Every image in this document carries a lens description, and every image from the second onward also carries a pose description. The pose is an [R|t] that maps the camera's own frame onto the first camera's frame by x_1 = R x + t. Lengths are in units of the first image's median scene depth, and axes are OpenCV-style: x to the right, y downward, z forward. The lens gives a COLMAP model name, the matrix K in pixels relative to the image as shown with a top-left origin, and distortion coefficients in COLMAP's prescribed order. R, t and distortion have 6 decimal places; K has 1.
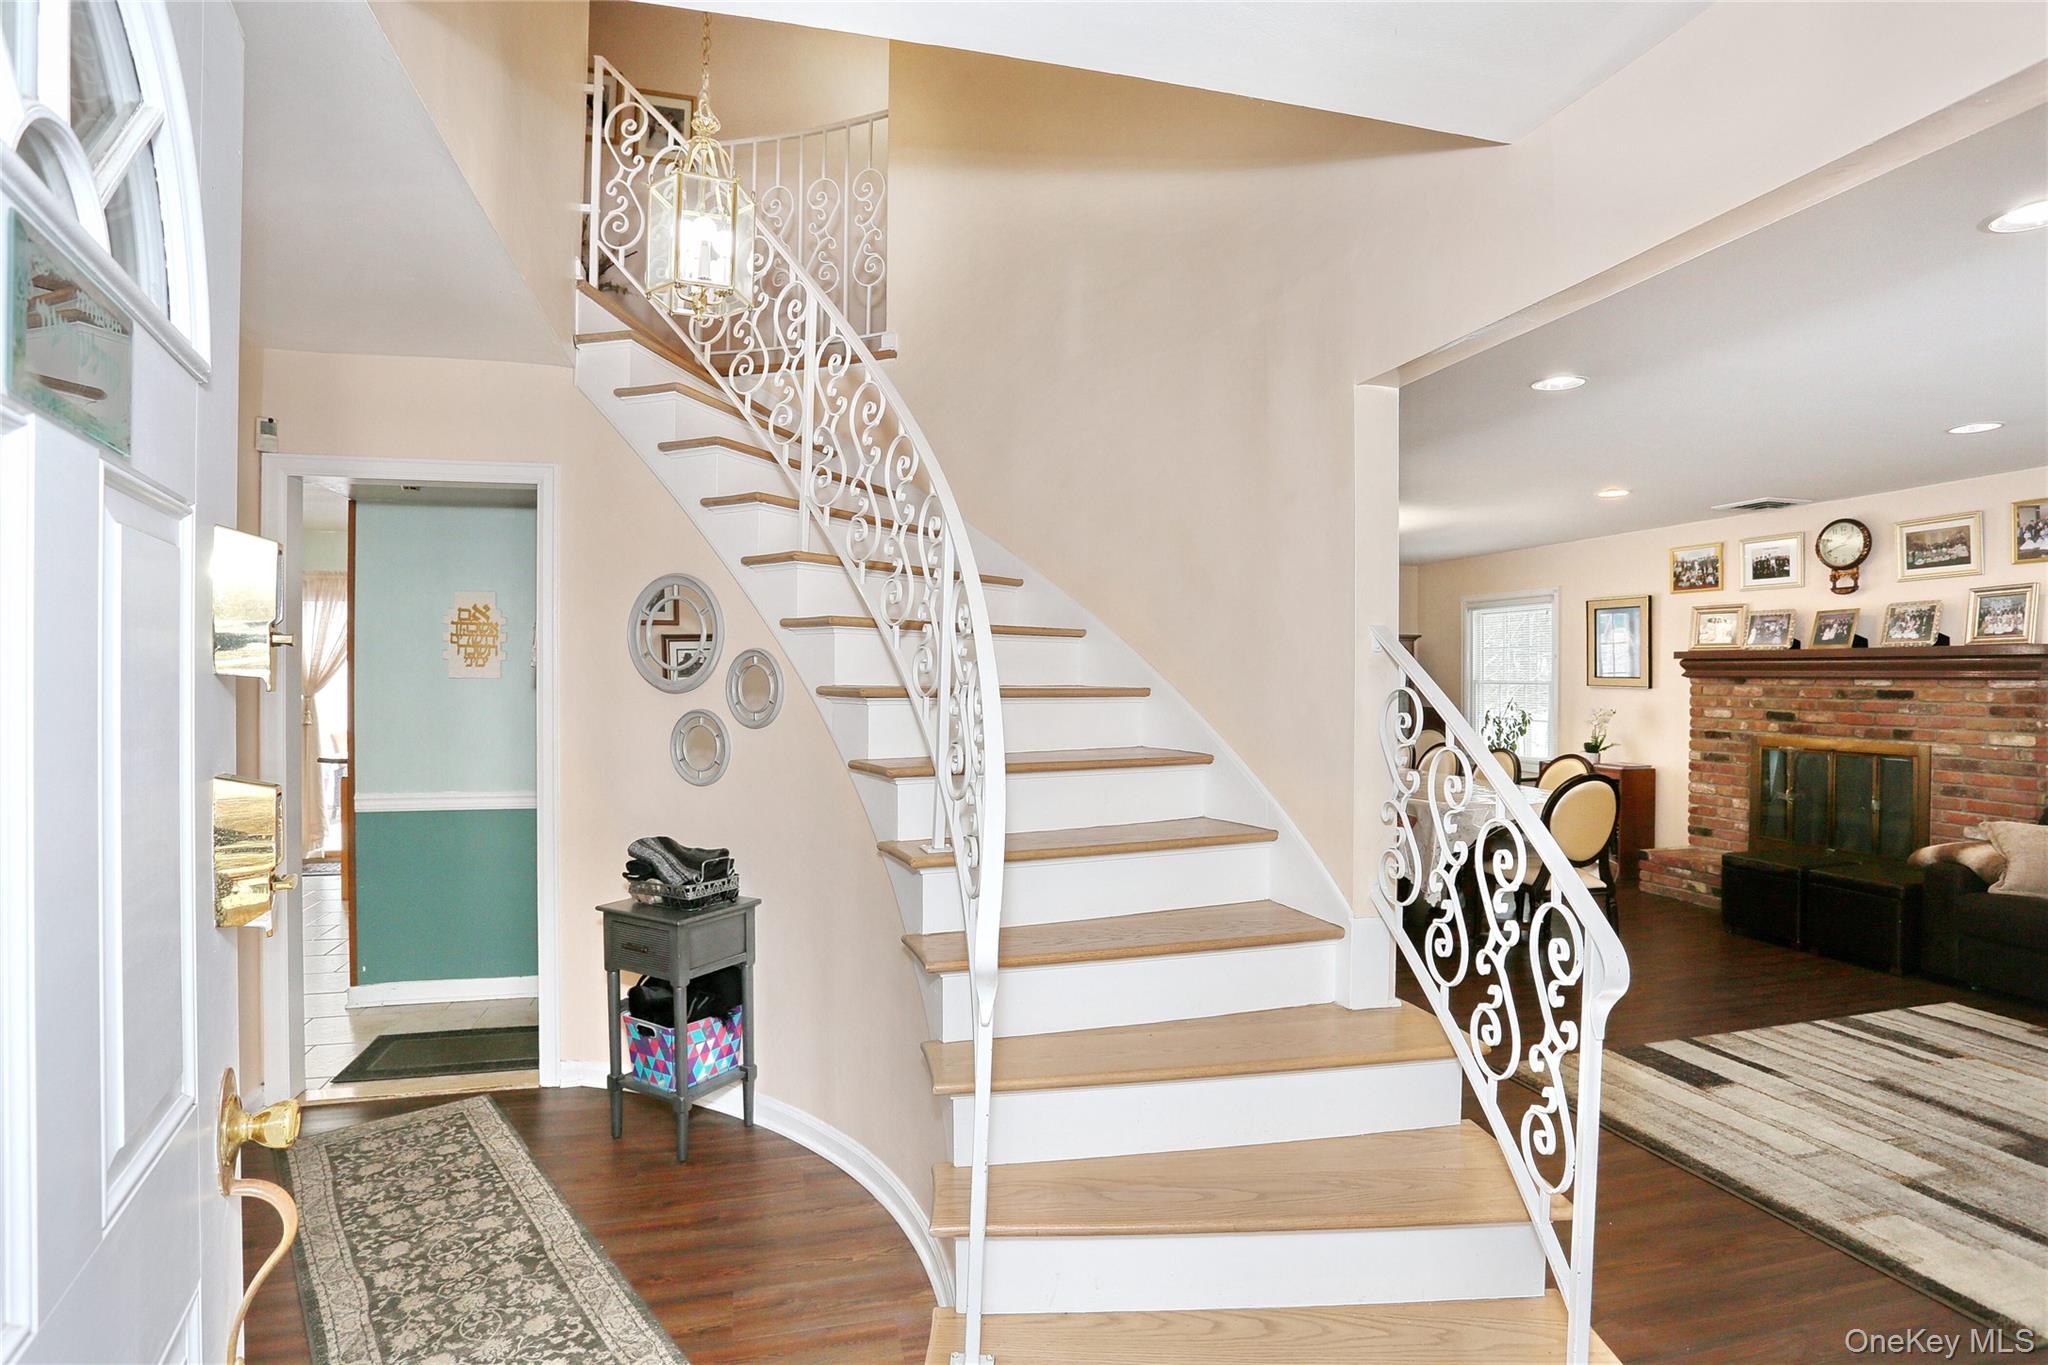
lens RADIAL K [[1002.9, 0, 1024.0], [0, 1002.9, 682.5], [0, 0, 1]] dist [-0.060920, 0.025180]
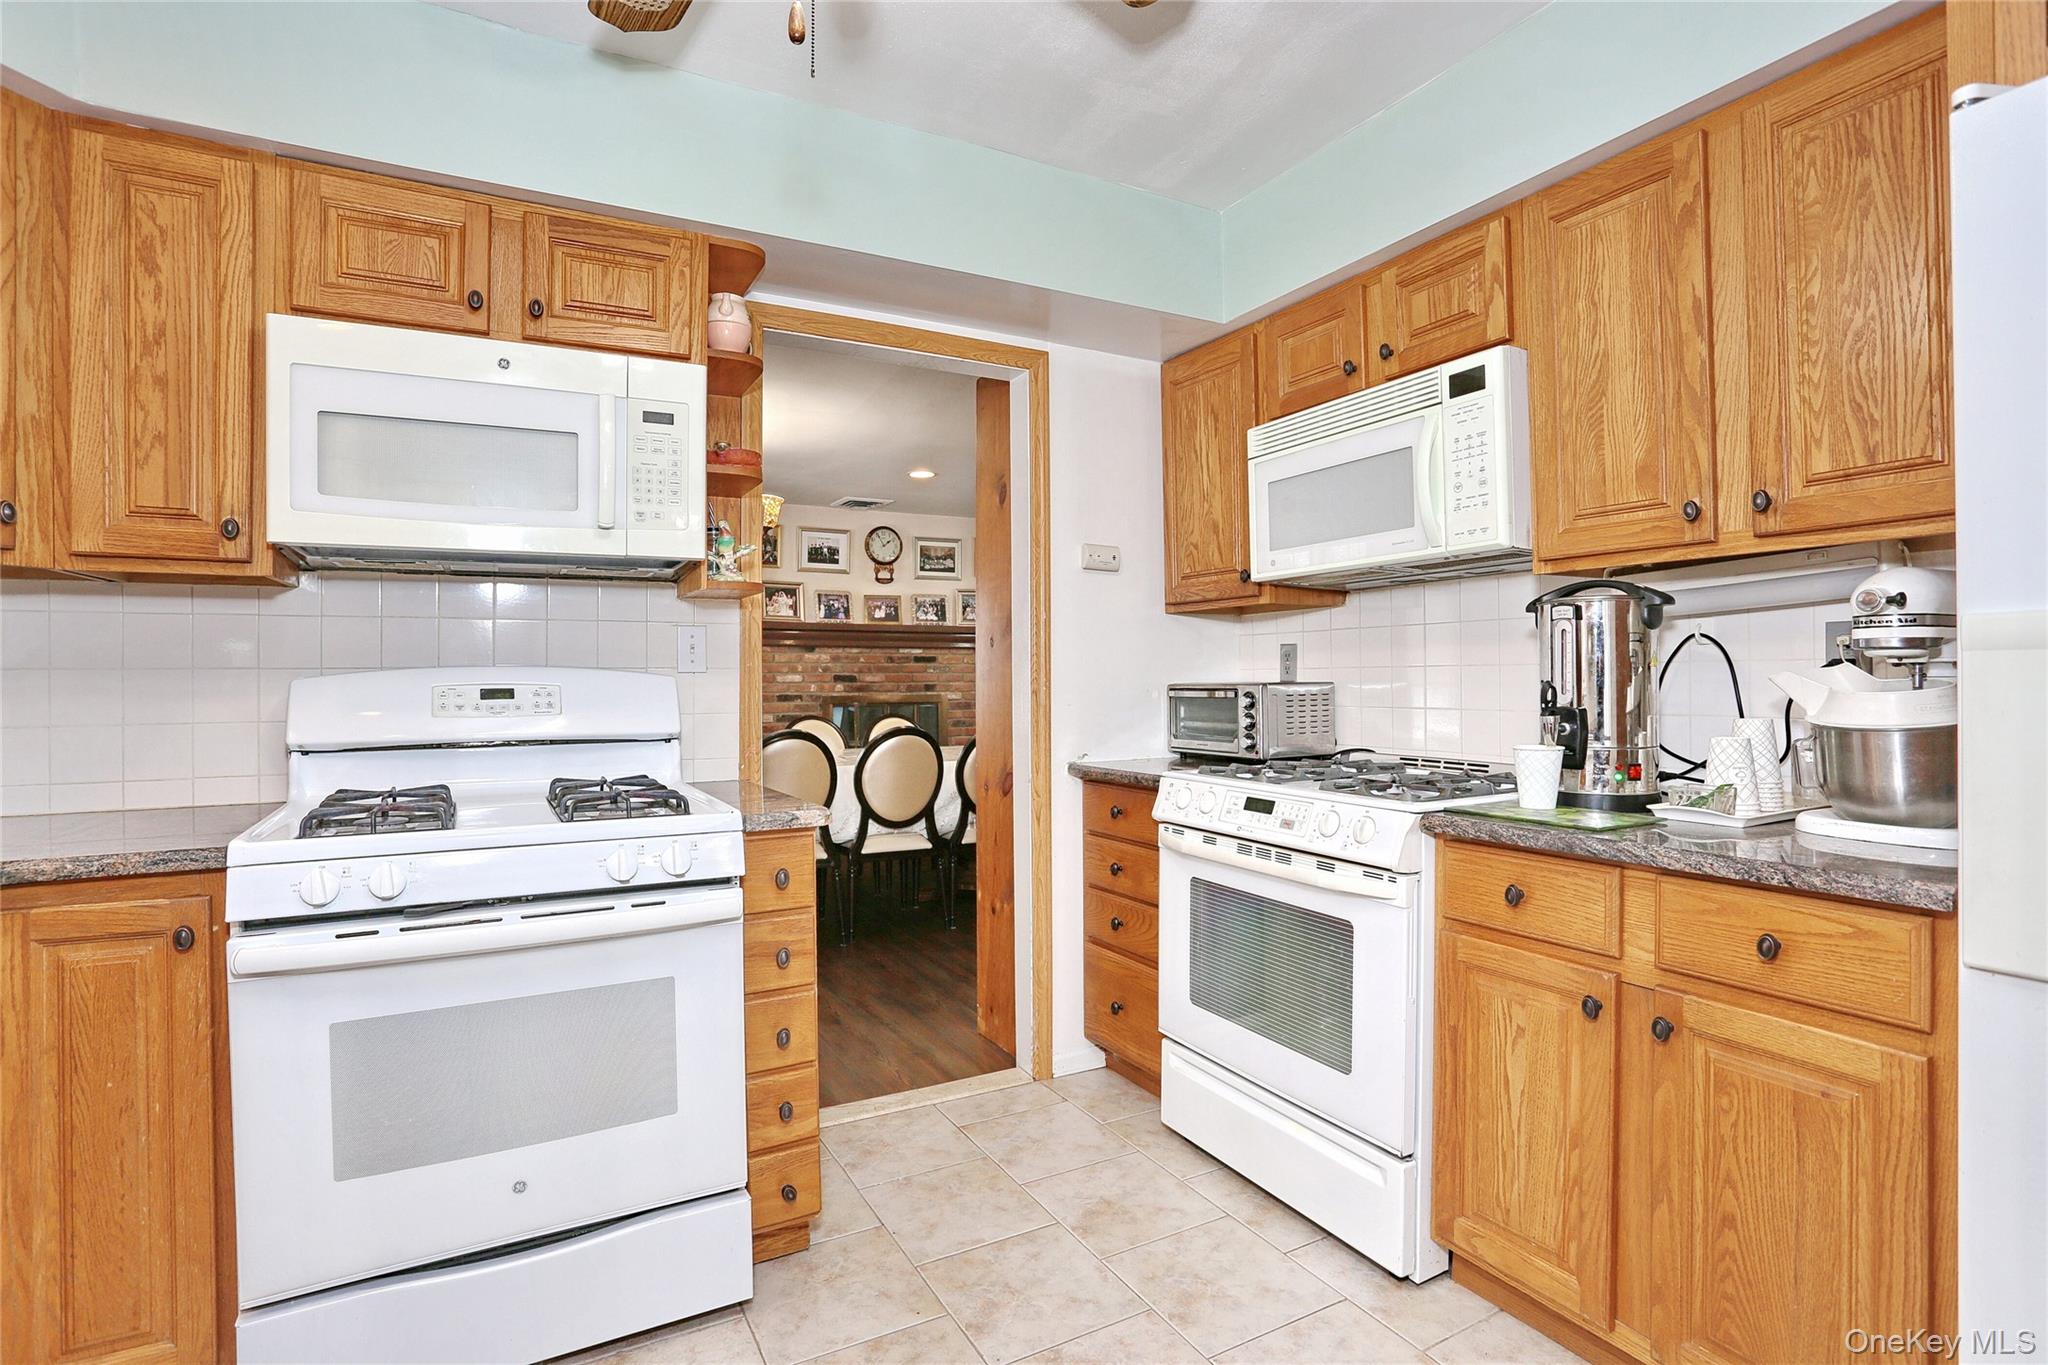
lens RADIAL K [[990.5, 0, 1014.0], [0, 990.5, 678.6], [0, 0, 1]] dist [-0.081181, 0.036394]
pose [[-0.233144, -0.002218, 0.972440, -0.516509], [0.011502, 0.999921, 0.005039, 0.033976], [-0.972374, 0.012360, -0.233100, 1.189567]]
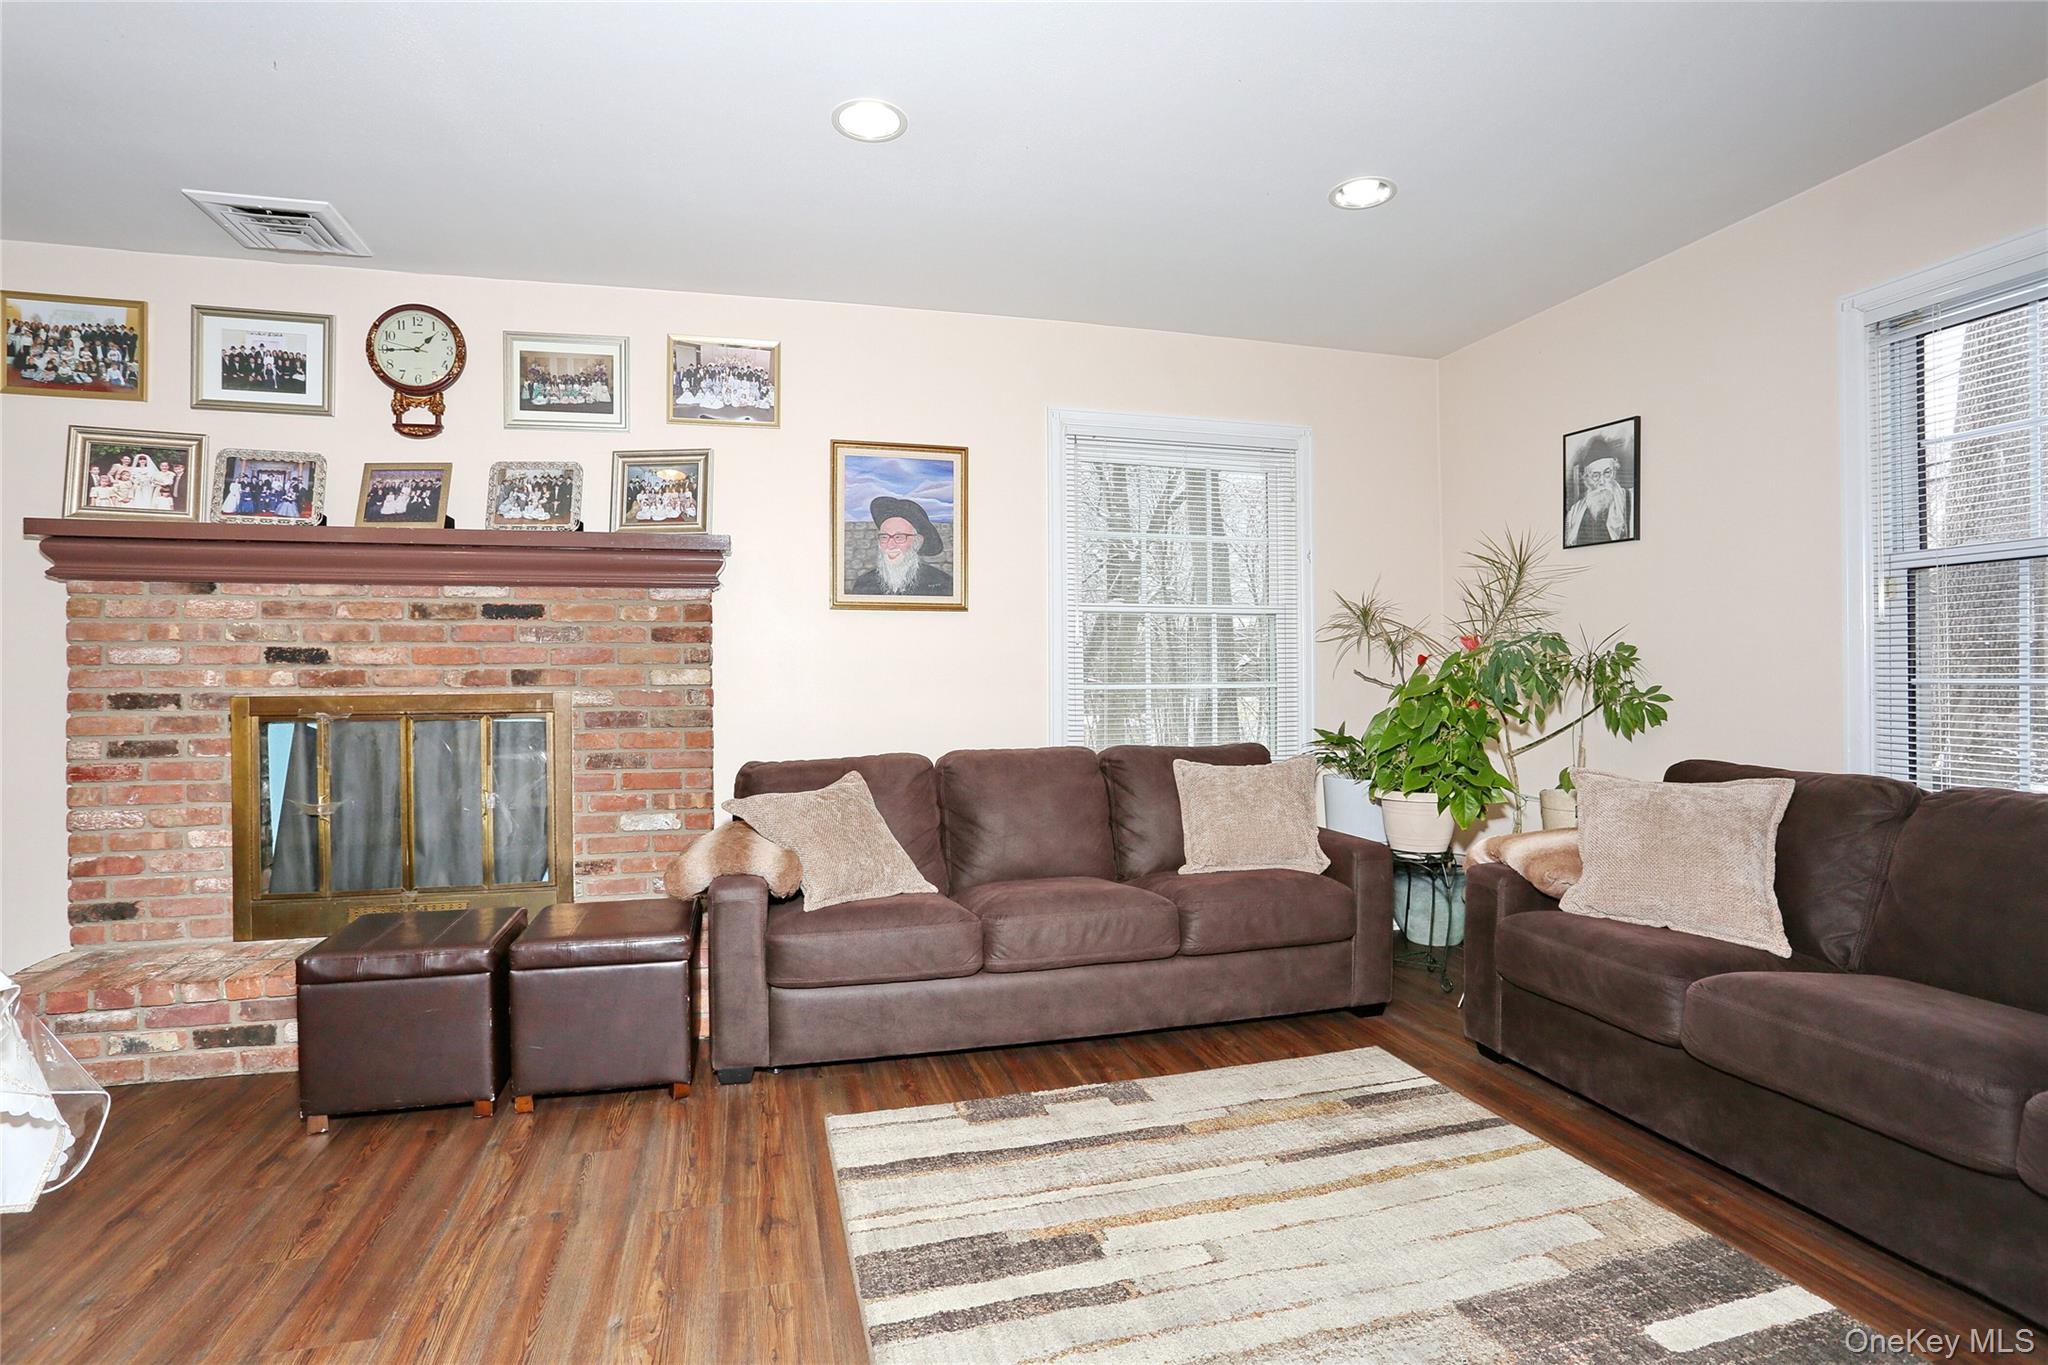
lens RADIAL K [[990.5, 0, 1014.0], [0, 990.5, 678.6], [0, 0, 1]] dist [-0.081181, 0.036394]
pose [[0.004619, -0.002052, 0.999987, 0.295734], [0.013544, 0.999906, 0.001990, 0.055919], [-0.999898, 0.013535, 0.004646, 0.678058]]
